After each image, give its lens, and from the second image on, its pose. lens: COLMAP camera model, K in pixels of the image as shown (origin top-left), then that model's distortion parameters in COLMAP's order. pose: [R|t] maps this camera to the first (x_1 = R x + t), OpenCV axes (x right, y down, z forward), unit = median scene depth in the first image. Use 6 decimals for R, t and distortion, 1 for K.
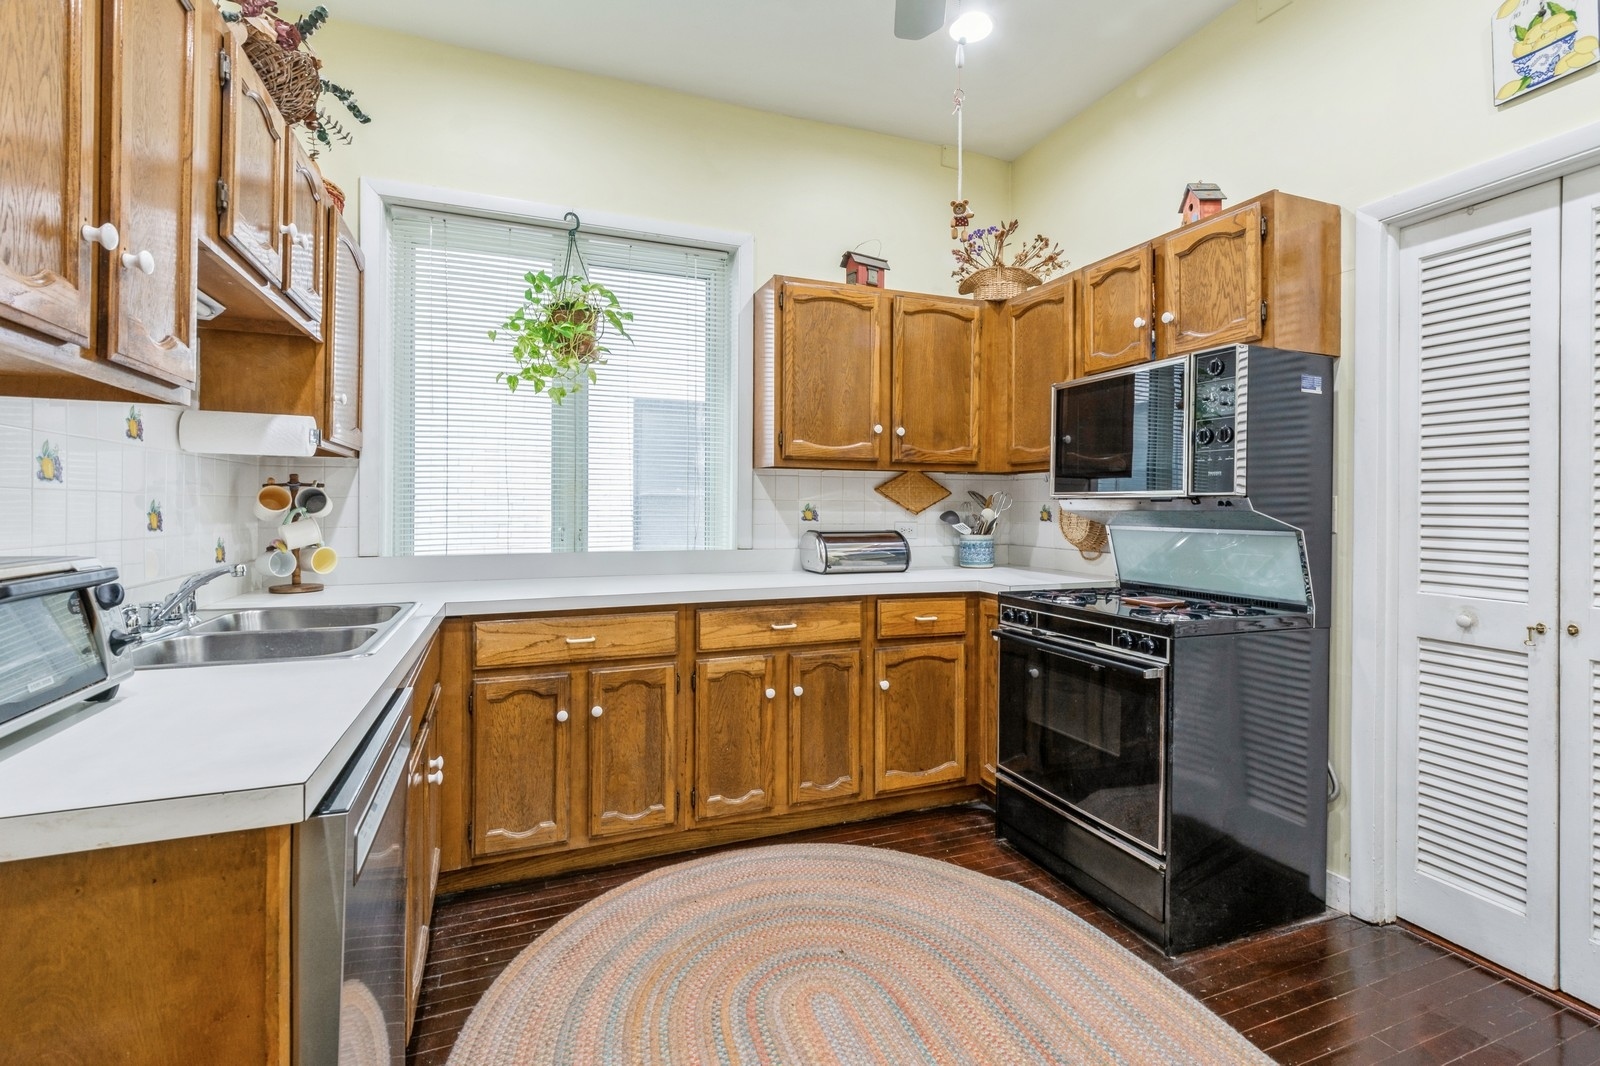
lens RADIAL K [[719.8, 0, 800.7], [0, 719.8, 509.1], [0, 0, 1]] dist [-0.001600, -0.000428]
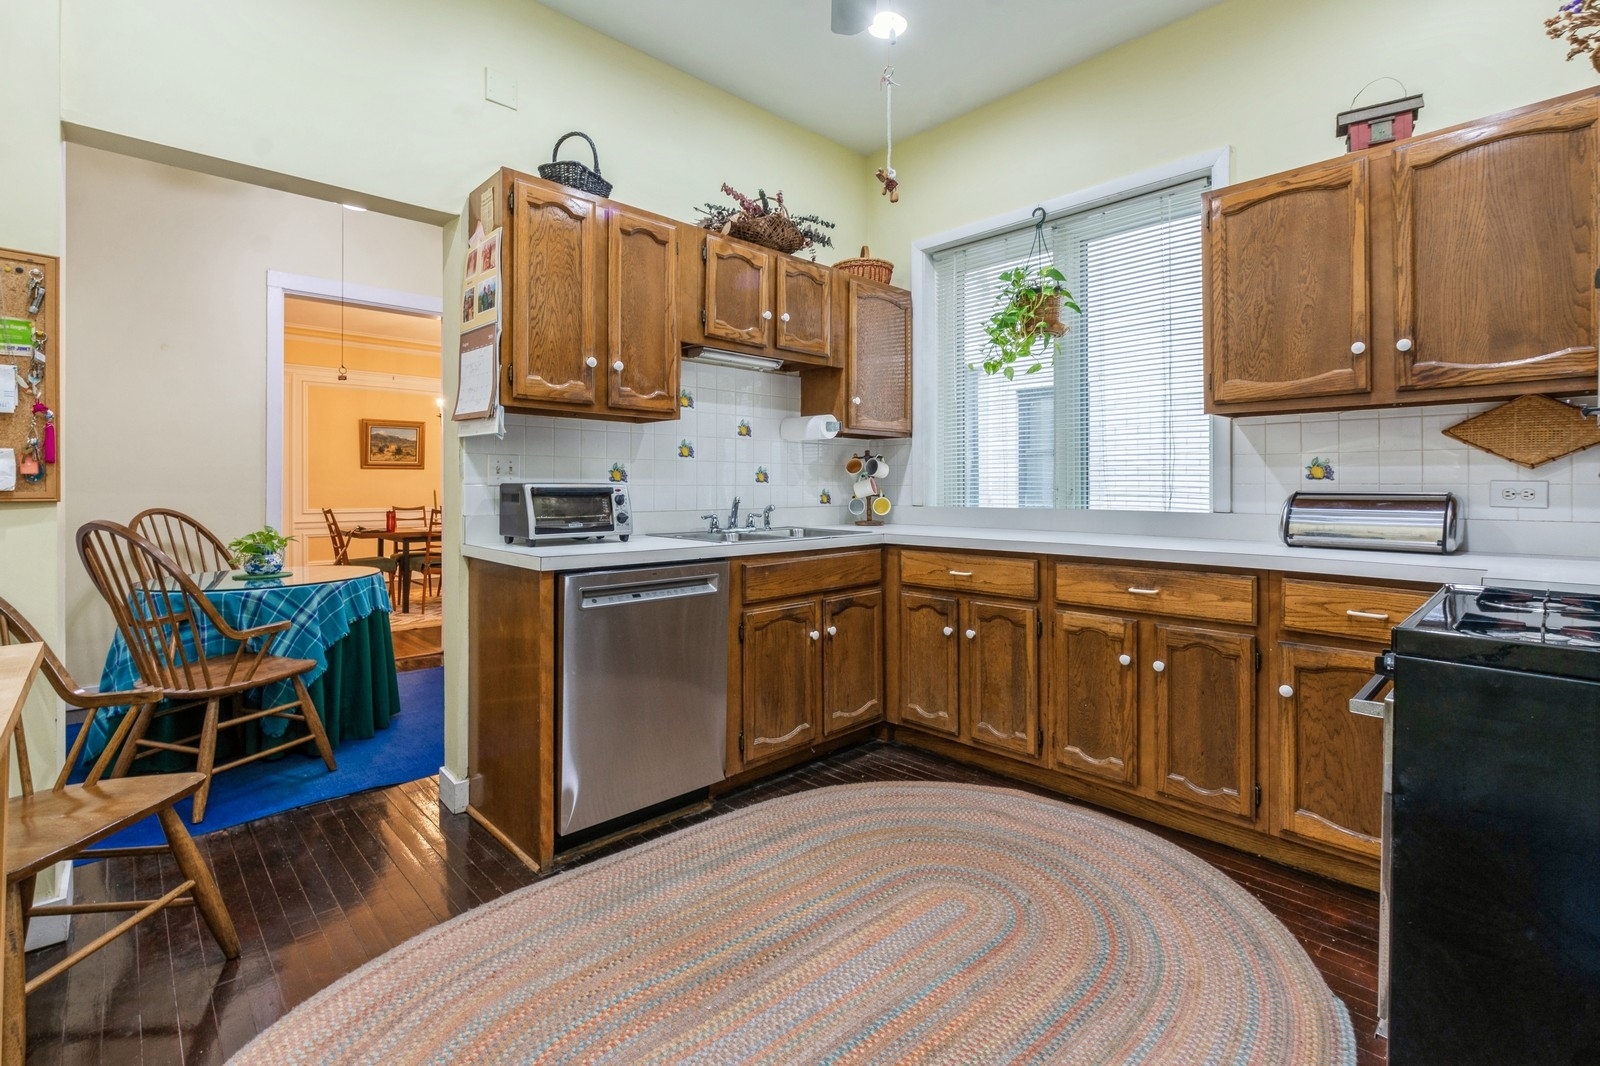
lens RADIAL K [[725.6, 0, 803.6], [0, 725.6, 491.0], [0, 0, 1]] dist [-0.009120, -0.000493]
pose [[0.371632, 0.002207, -0.928377, 0.671973], [0.000040, 0.999997, 0.002393, 0.034333], [0.928380, -0.000927, 0.371631, 0.262054]]
